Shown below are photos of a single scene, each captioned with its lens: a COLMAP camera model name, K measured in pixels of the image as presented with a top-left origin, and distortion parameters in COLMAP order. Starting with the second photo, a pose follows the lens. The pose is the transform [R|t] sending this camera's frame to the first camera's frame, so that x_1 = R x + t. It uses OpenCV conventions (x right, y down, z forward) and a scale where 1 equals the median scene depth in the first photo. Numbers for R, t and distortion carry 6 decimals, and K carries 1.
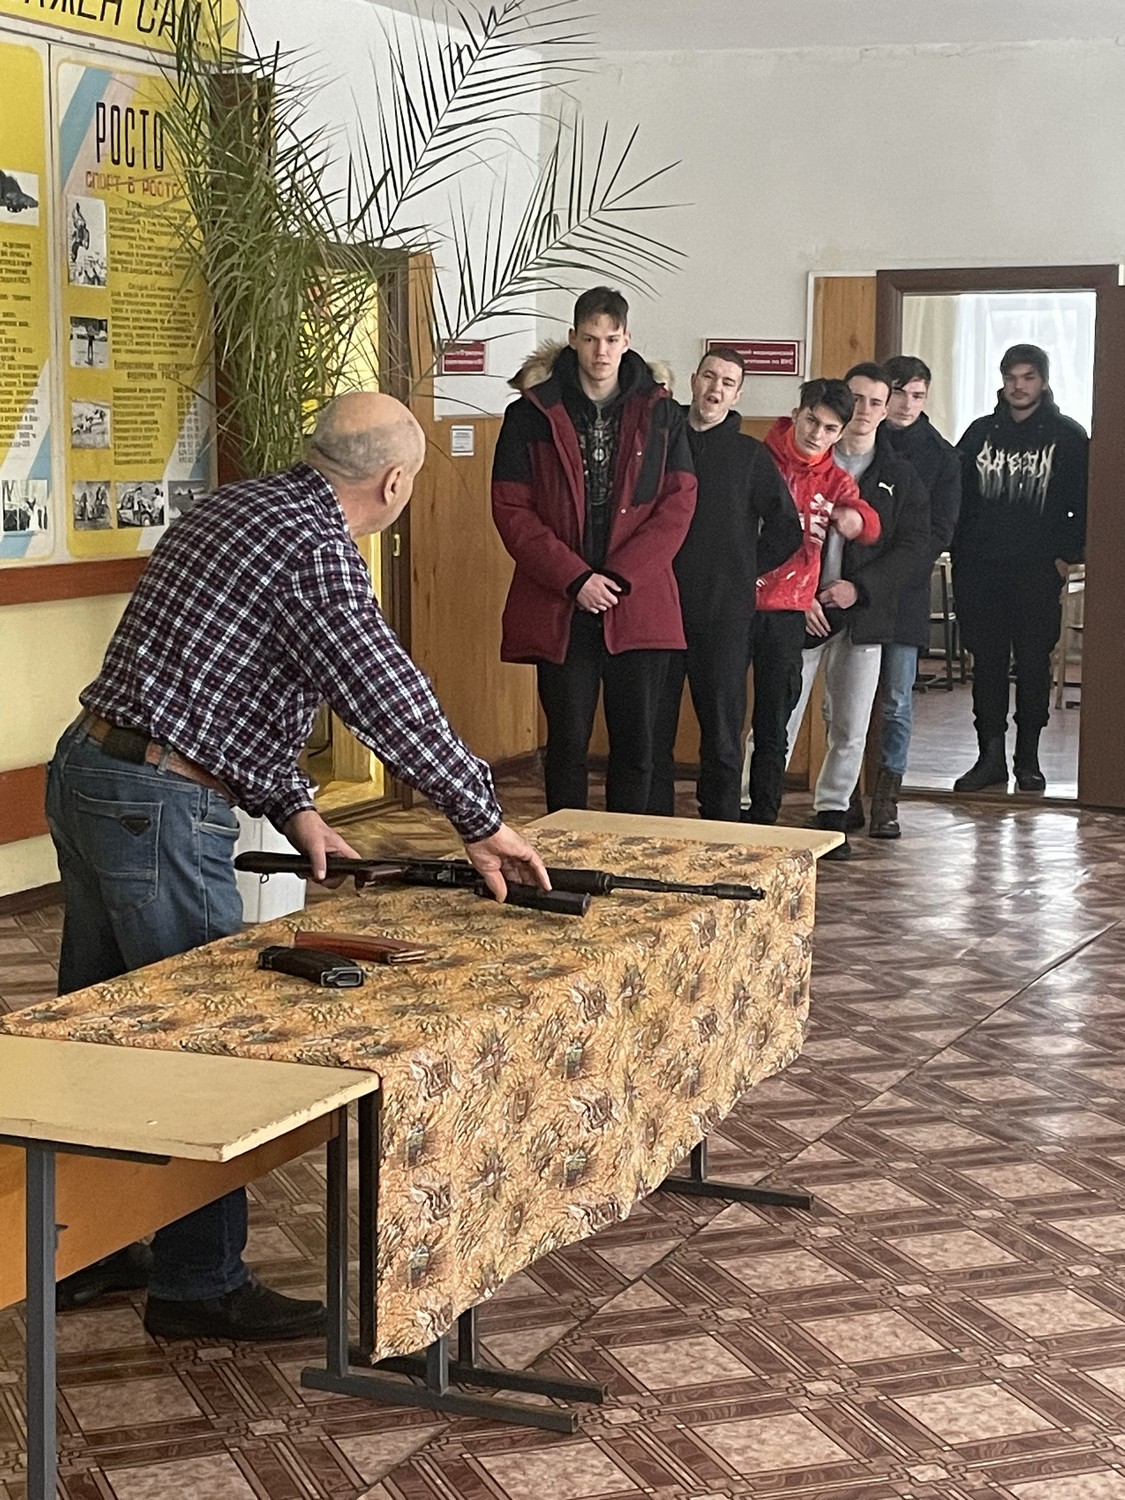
lens RADIAL K [[2672.3, 0, 562.4], [0, 2672.3, 749.2], [0, 0, 1]] dist [0.043437, 0.000000]
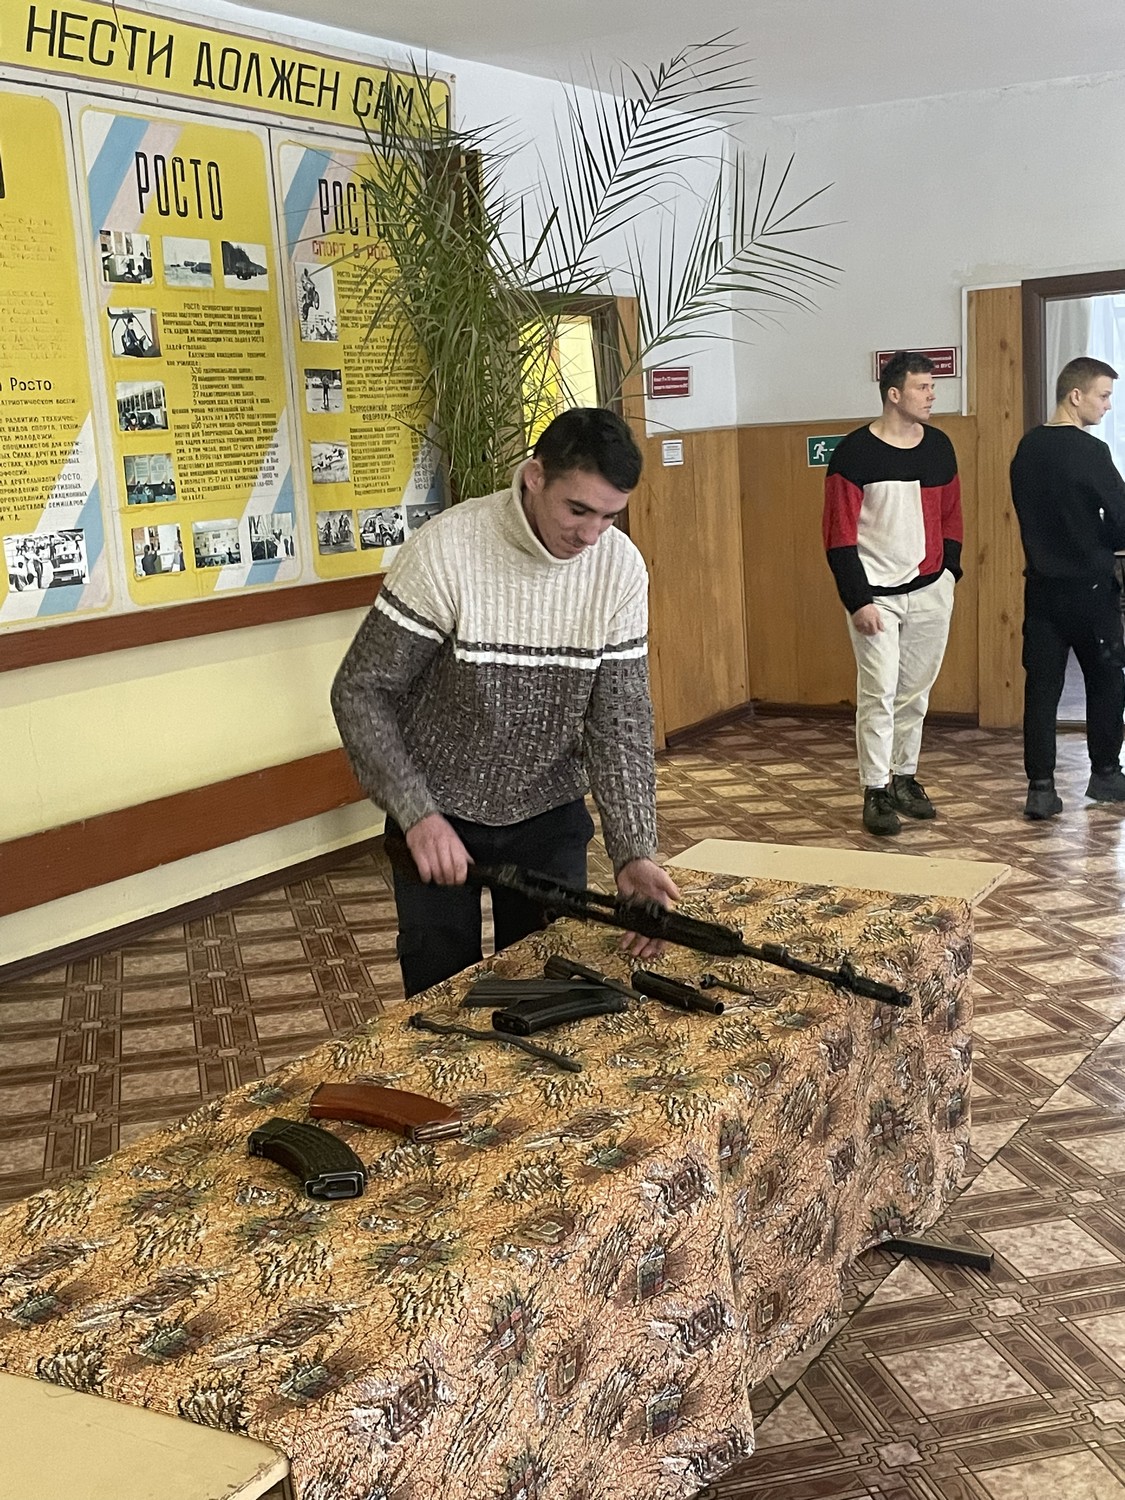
lens RADIAL K [[1781.7, 0, 563.8], [0, 1781.7, 752.3], [0, 0, 1]] dist [0.036328, 0.000000]
pose [[0.988841, -0.044200, -0.142268, 0.028834], [0.051464, 0.997531, 0.047787, -0.028199], [0.139804, -0.054576, 0.988674, 0.248572]]
